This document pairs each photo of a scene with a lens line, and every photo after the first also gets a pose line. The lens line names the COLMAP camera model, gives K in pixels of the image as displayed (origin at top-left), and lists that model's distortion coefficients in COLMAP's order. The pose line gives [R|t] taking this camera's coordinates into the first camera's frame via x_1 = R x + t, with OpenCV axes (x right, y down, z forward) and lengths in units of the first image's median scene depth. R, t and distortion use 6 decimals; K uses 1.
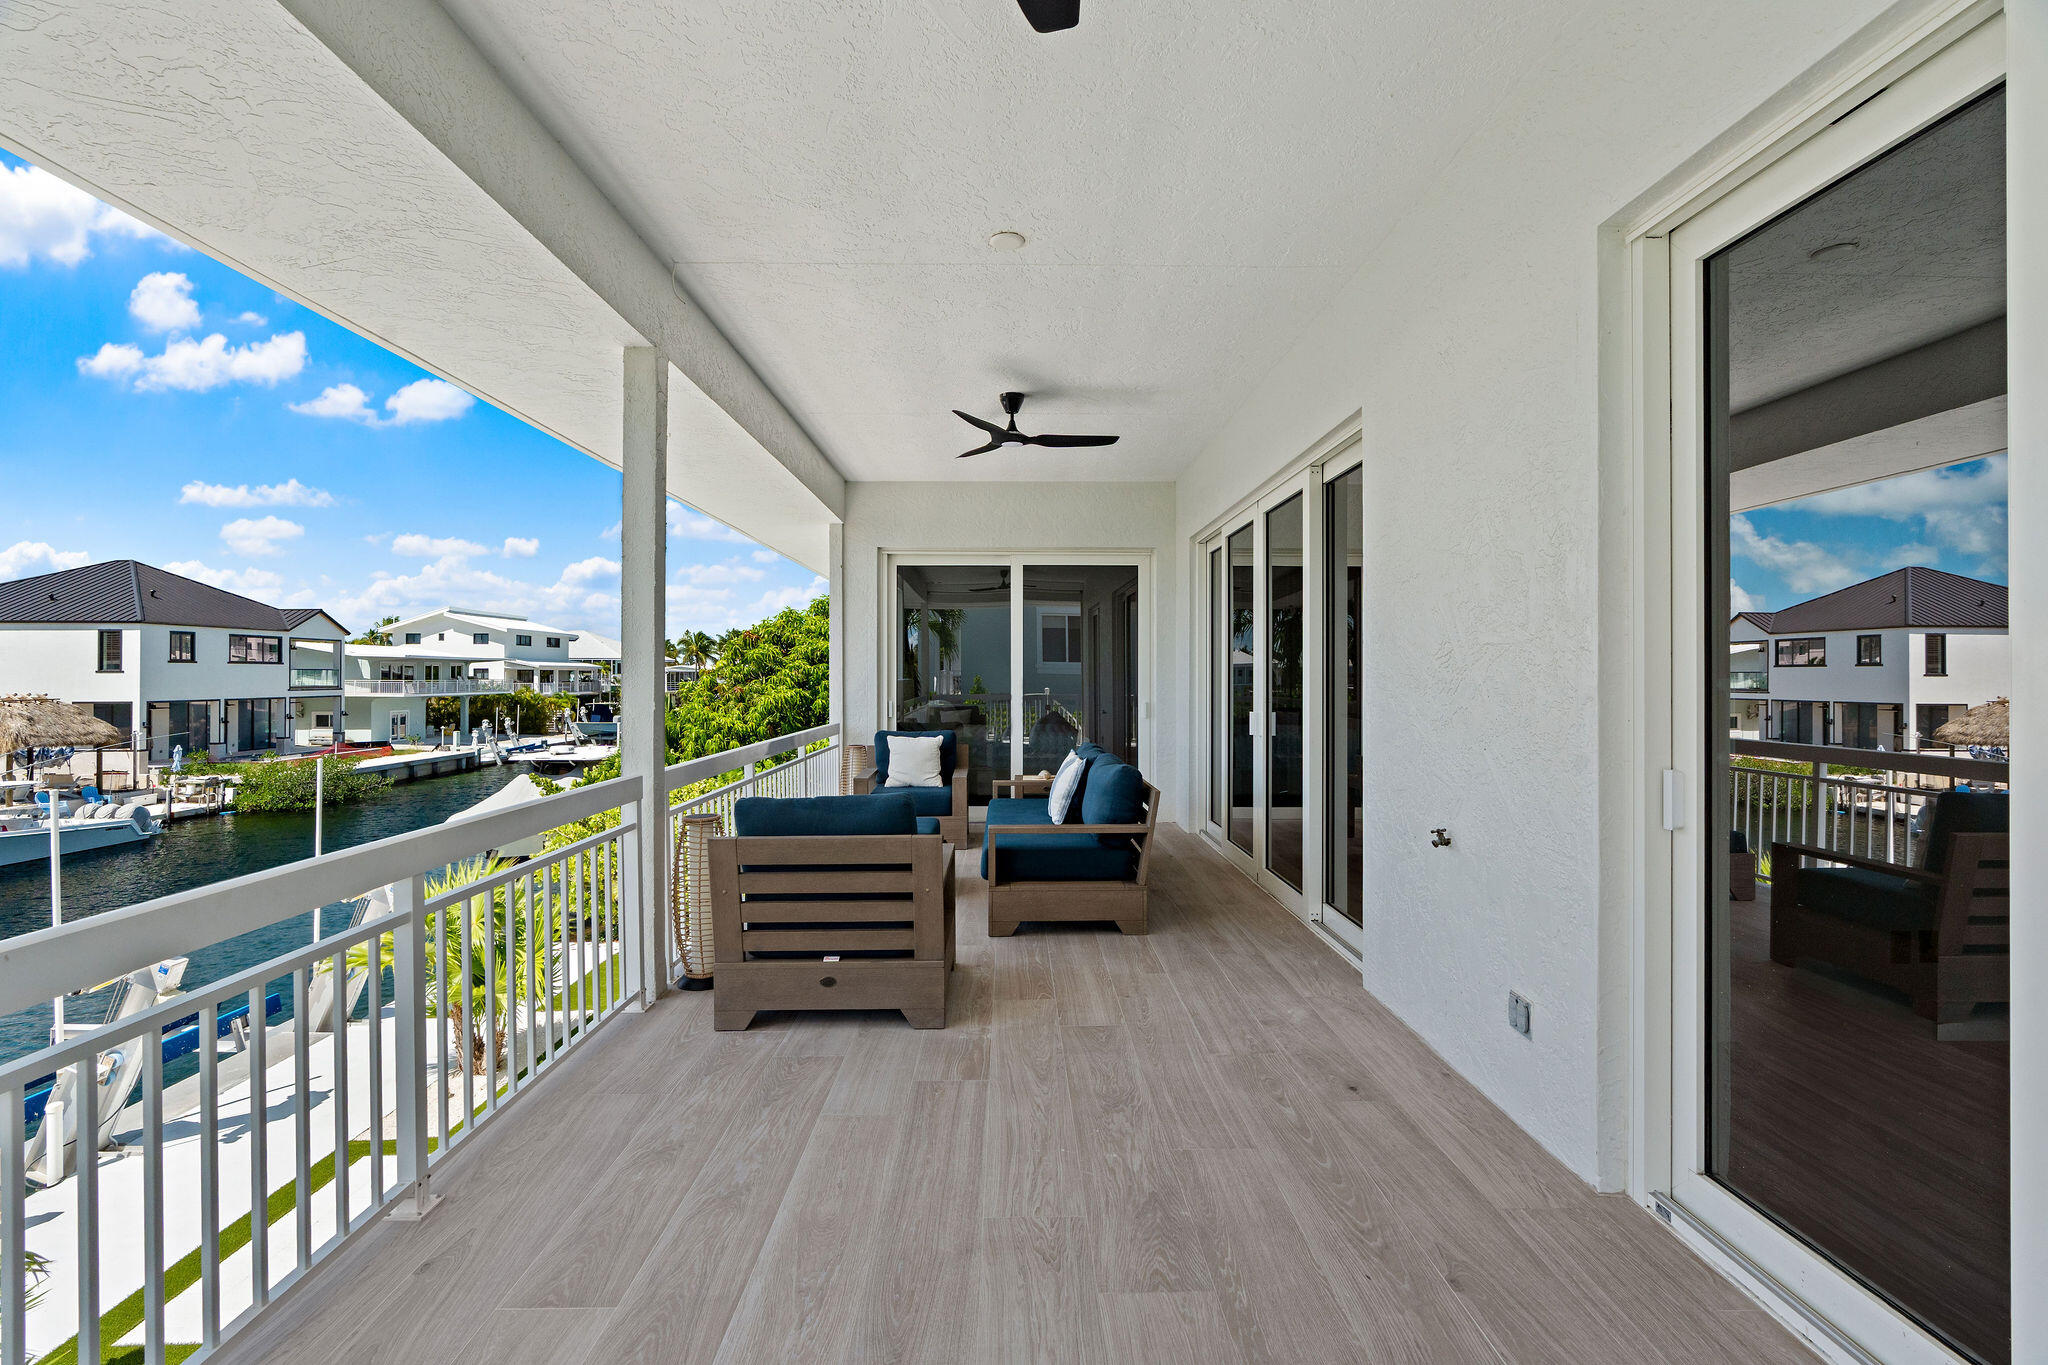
lens RADIAL K [[916.4, 0, 1019.6], [0, 916.4, 675.9], [0, 0, 1]] dist [-0.011835, 0.000465]
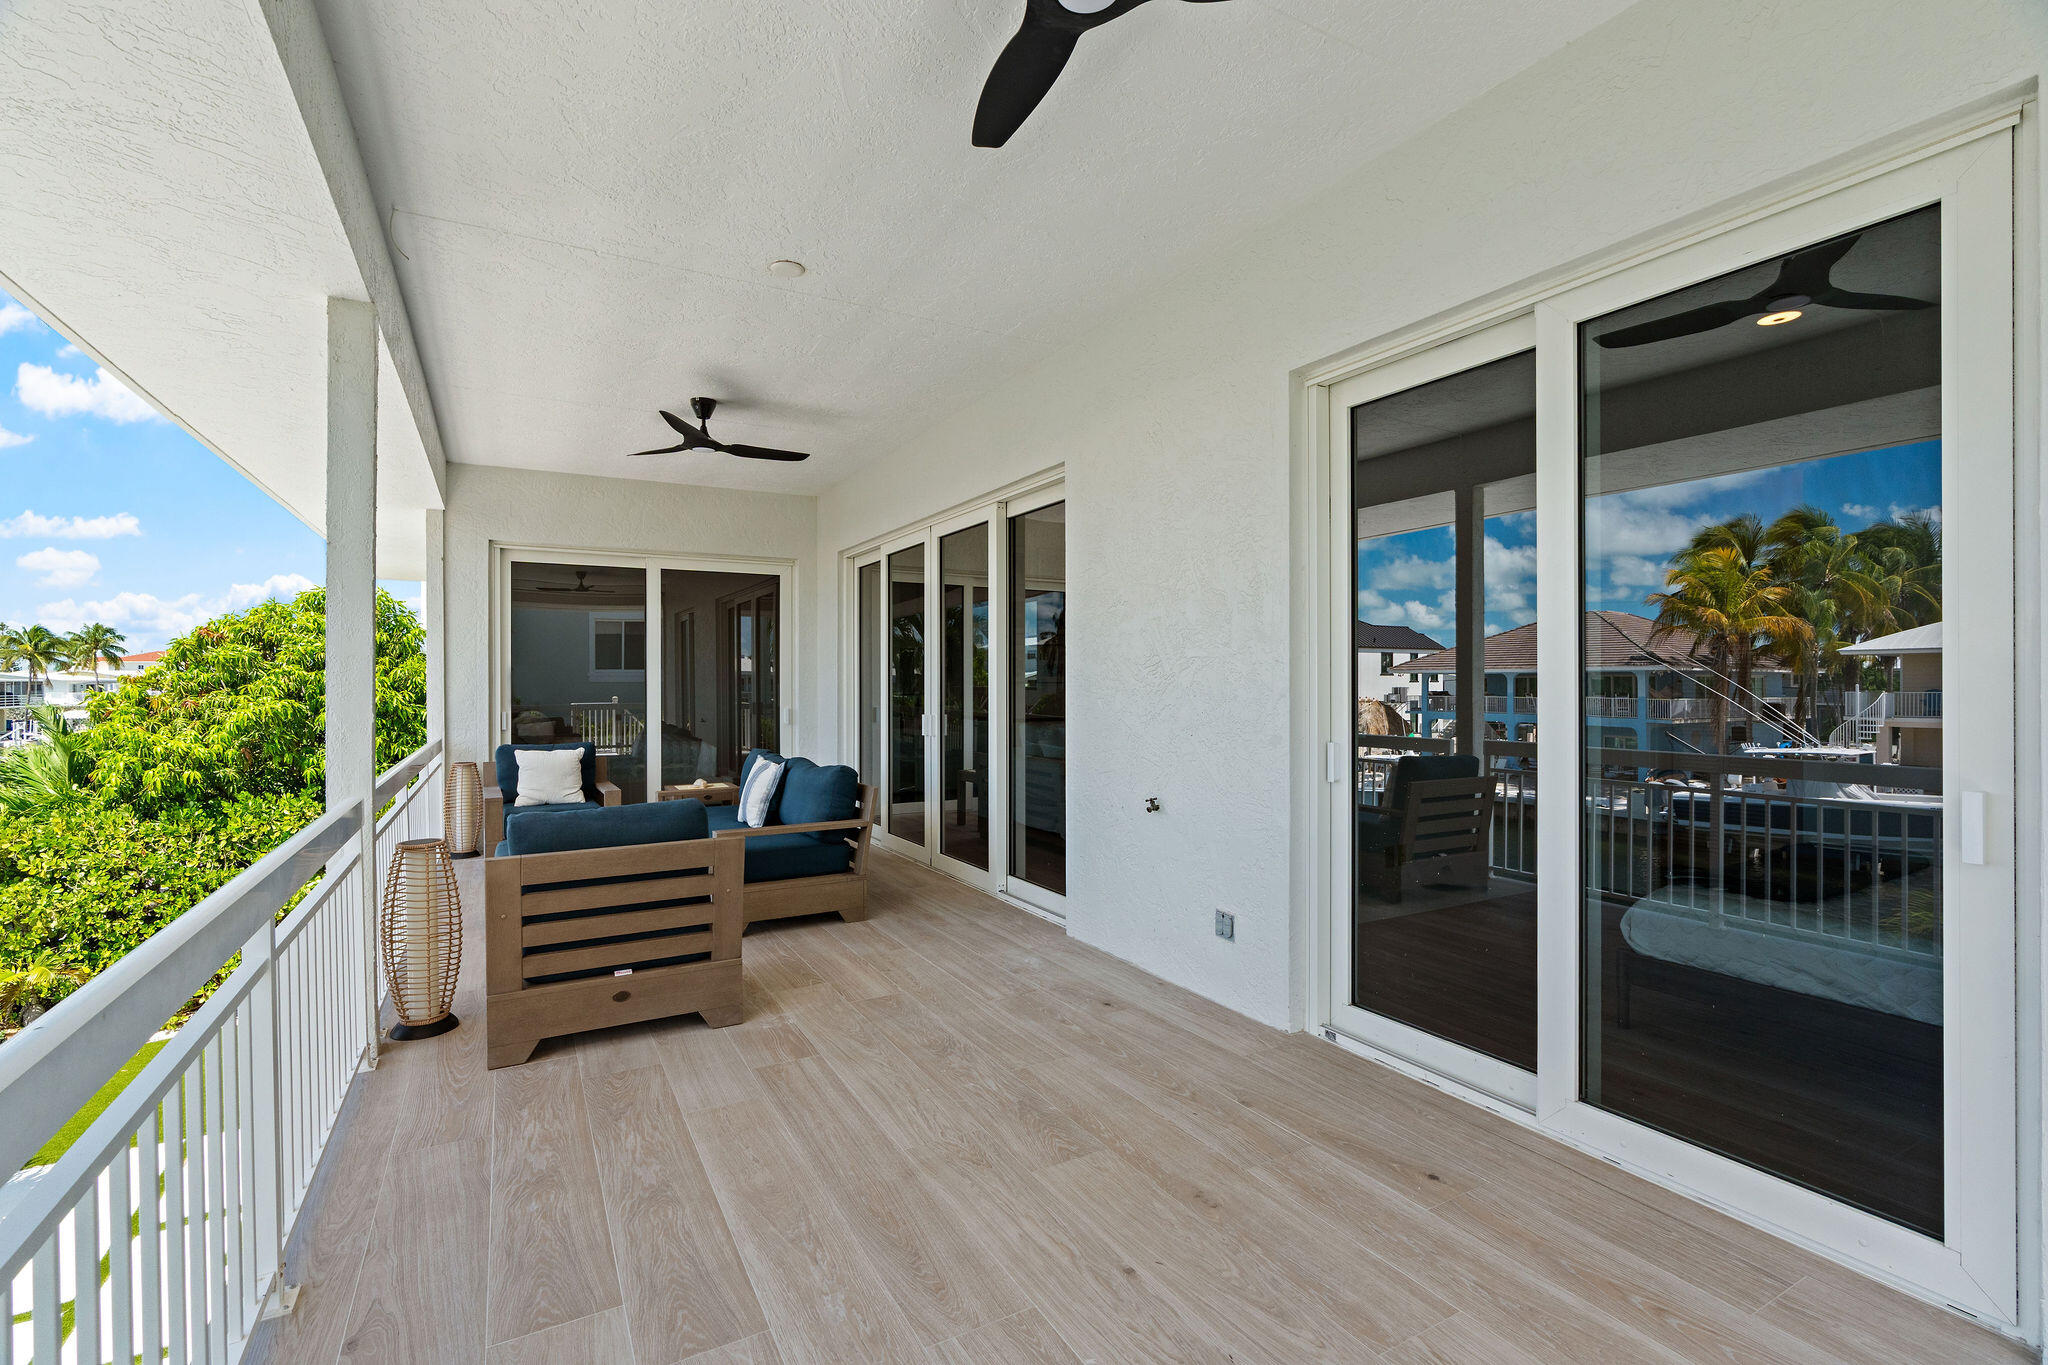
lens RADIAL K [[909.2, 0, 1022.3], [0, 909.2, 690.8], [0, 0, 1]] dist [-0.019973, 0.000145]
pose [[0.878726, -0.006366, 0.477284, -0.276227], [0.002885, 0.999964, 0.008026, 0.002490], [-0.477318, -0.005675, 0.878712, -0.044888]]
